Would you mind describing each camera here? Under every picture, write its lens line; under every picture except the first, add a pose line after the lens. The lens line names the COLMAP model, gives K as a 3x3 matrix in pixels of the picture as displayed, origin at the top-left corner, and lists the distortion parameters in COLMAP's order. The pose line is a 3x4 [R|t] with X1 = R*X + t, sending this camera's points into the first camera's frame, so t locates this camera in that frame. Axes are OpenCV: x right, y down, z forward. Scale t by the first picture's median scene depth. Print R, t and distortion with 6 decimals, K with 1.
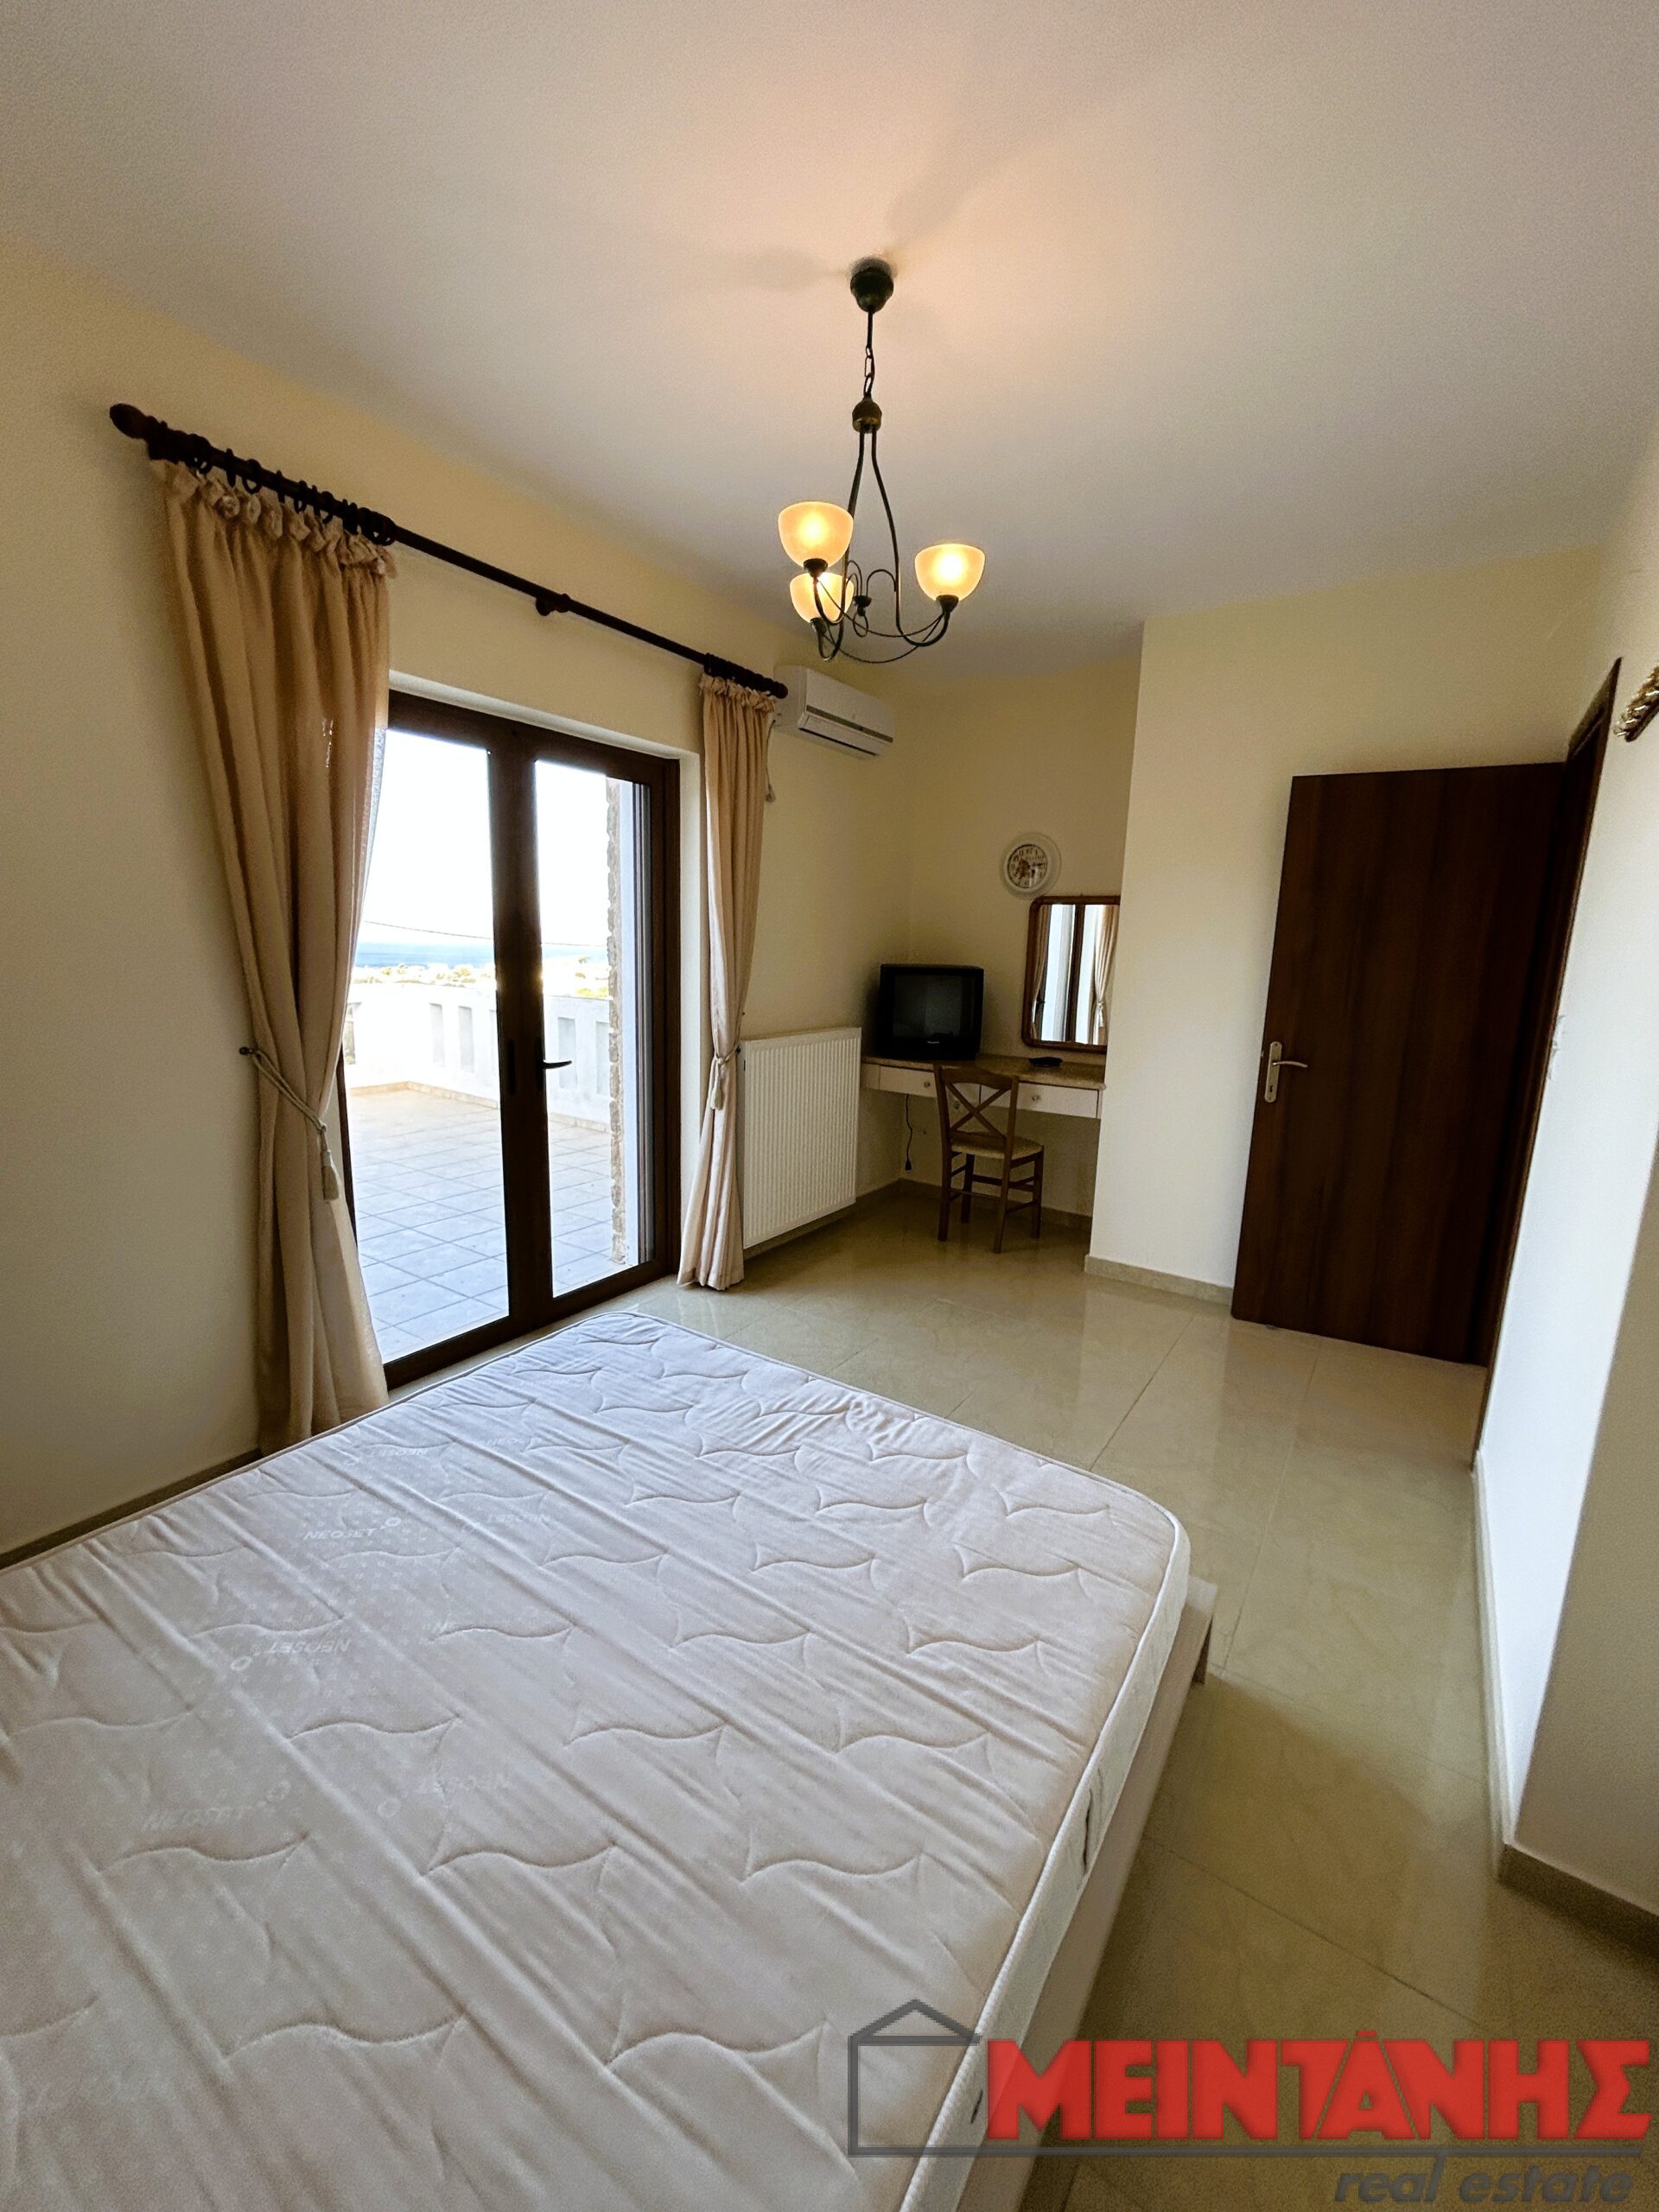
lens RADIAL K [[890.7, 0, 834.2], [0, 890.7, 1105.0], [0, 0, 1]] dist [-0.000840, 0.002343]
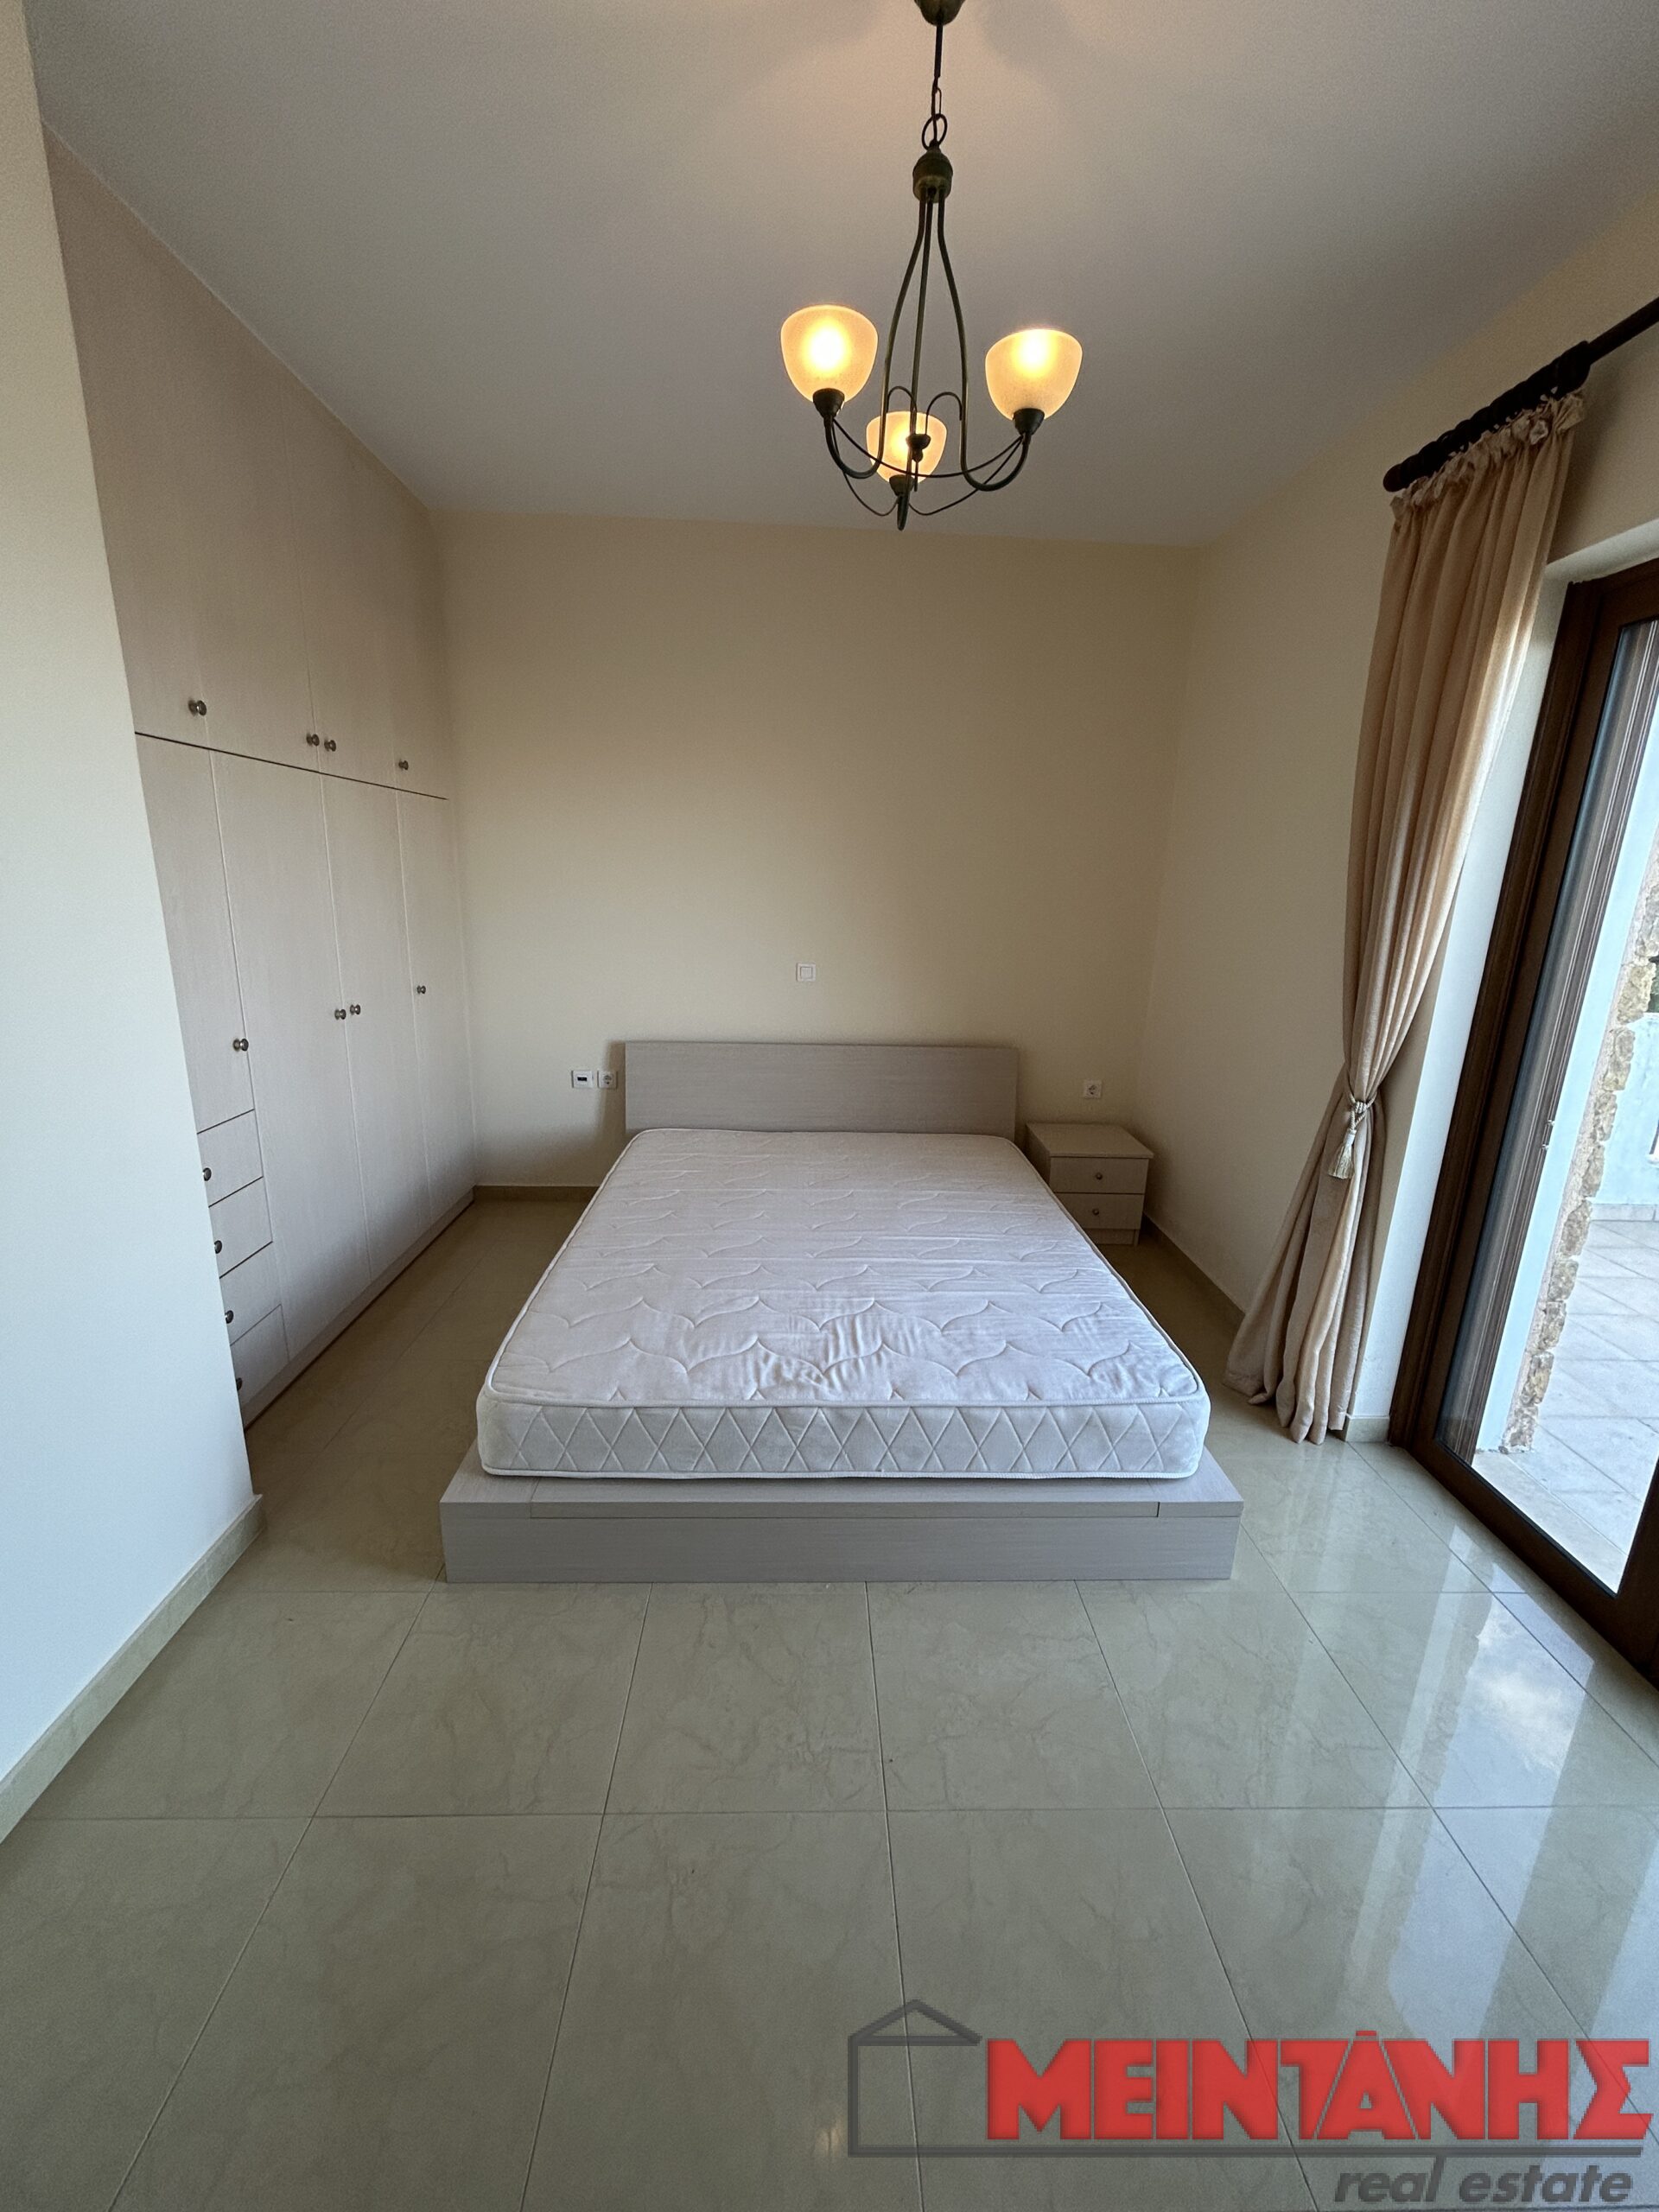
lens RADIAL K [[890.7, 0, 834.2], [0, 890.7, 1105.0], [0, 0, 1]] dist [-0.000840, 0.002343]
pose [[-0.808339, 0.094015, -0.581162, 0.606670], [-0.164332, 0.911895, 0.376088, -0.325059], [0.565316, 0.399510, -0.721671, 1.785751]]
